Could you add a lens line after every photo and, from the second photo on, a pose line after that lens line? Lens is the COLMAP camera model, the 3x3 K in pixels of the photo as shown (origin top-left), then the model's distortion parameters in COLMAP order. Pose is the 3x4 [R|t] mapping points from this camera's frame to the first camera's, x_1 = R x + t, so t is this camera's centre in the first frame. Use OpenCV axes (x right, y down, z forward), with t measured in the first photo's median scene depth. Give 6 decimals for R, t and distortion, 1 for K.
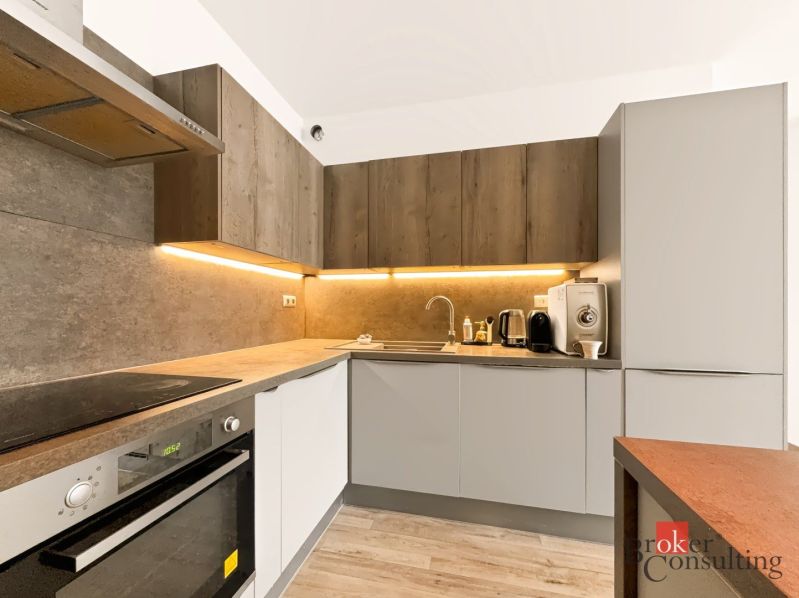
lens RADIAL K [[336.3, 0, 397.4], [0, 336.3, 309.2], [0, 0, 1]] dist [0.000423, -0.000052]
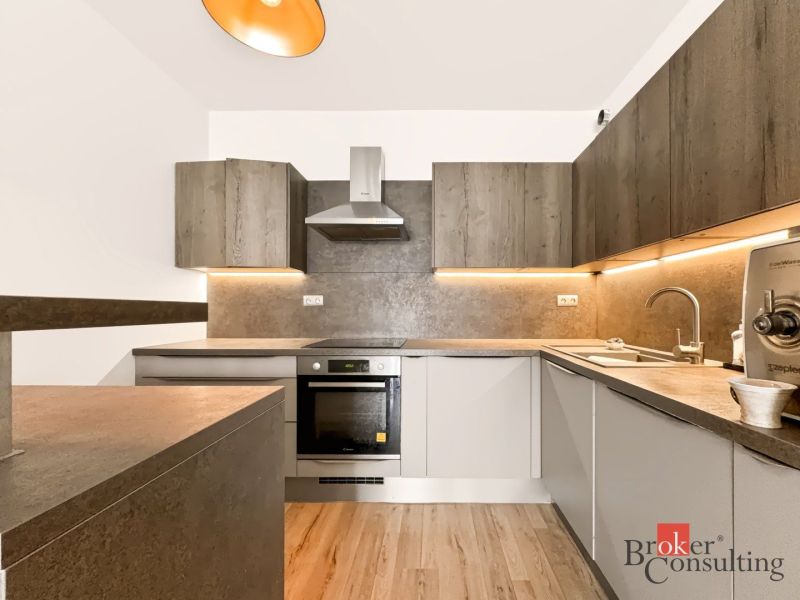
lens RADIAL K [[321.6, 0, 404.8], [0, 321.6, 305.8], [0, 0, 1]] dist [-0.003225, 0.000850]
pose [[0.182470, -0.013366, -0.983121, 0.706209], [0.004104, 0.999909, -0.012833, 0.003784], [0.983203, -0.001693, 0.182508, 0.400895]]
